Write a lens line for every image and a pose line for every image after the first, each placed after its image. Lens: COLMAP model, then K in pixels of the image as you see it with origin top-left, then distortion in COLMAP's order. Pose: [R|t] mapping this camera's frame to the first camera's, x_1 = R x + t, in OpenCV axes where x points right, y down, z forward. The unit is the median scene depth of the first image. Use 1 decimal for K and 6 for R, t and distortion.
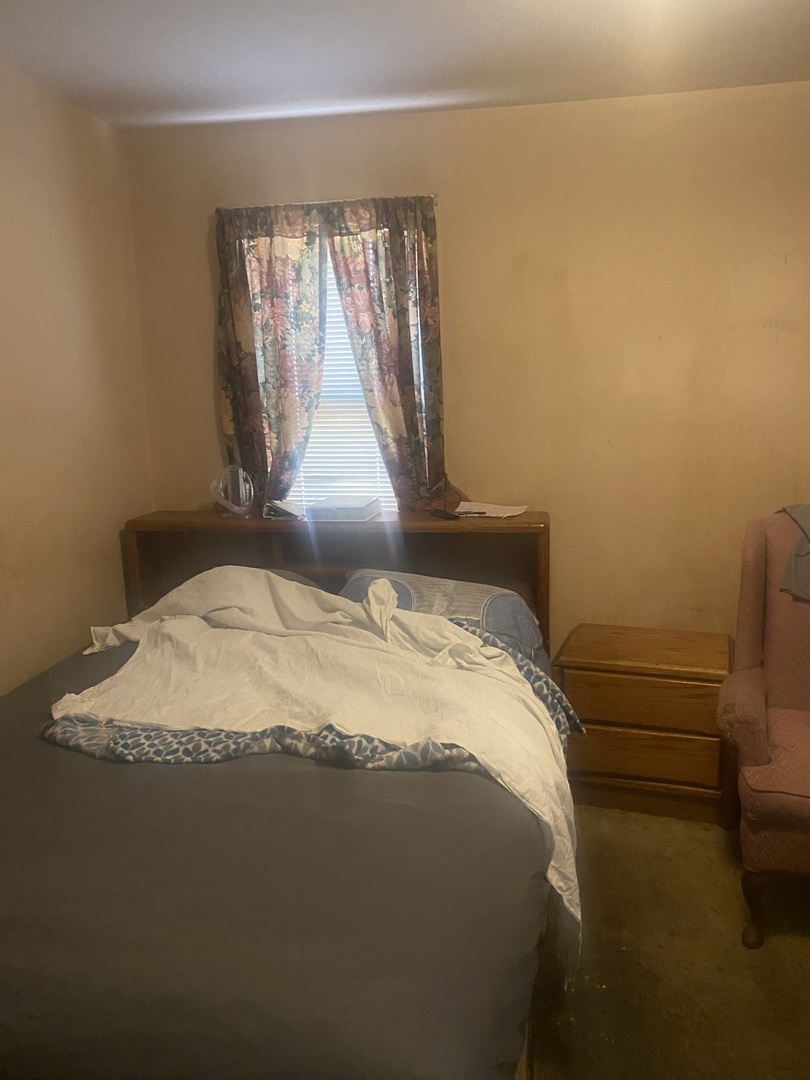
lens RADIAL K [[833.7, 0, 405.0], [0, 833.7, 539.9], [0, 0, 1]] dist [0.026050, -0.012198]
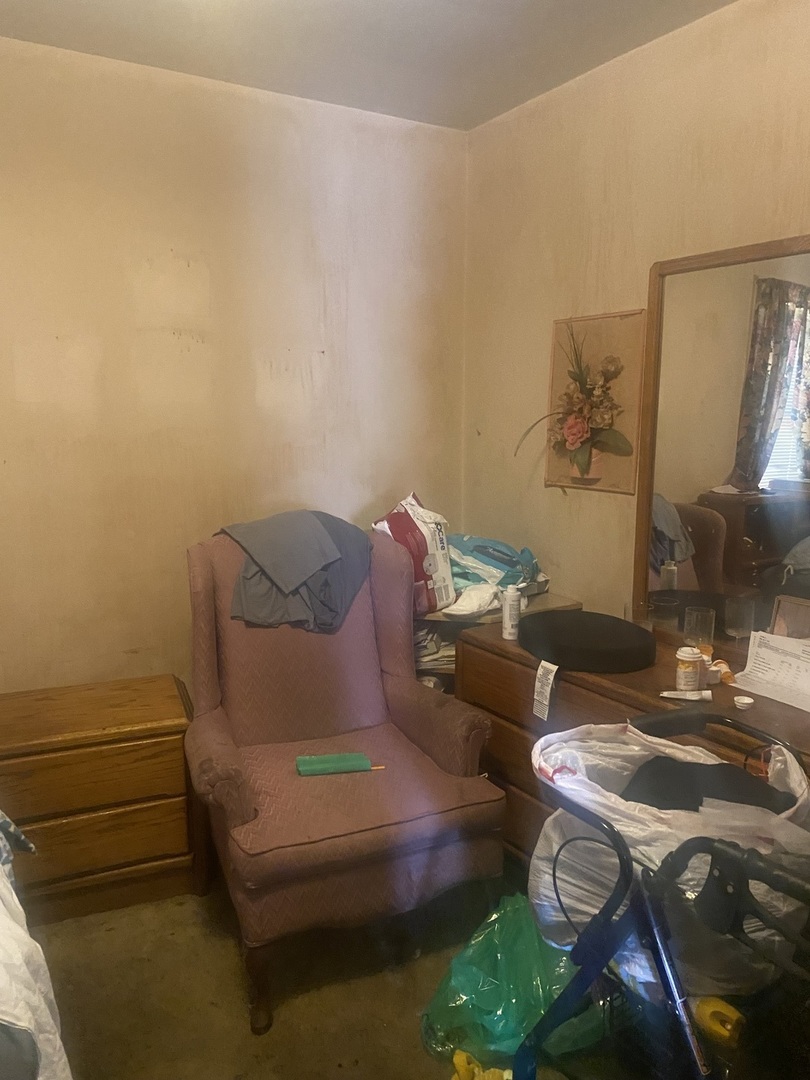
lens RADIAL K [[833.7, 0, 405.0], [0, 833.7, 540.4], [0, 0, 1]] dist [0.026050, -0.012198]
pose [[0.743117, -0.090206, 0.663054, -0.009952], [0.108105, 0.994040, 0.014077, -0.017044], [-0.660372, 0.061219, 0.748439, 0.182483]]
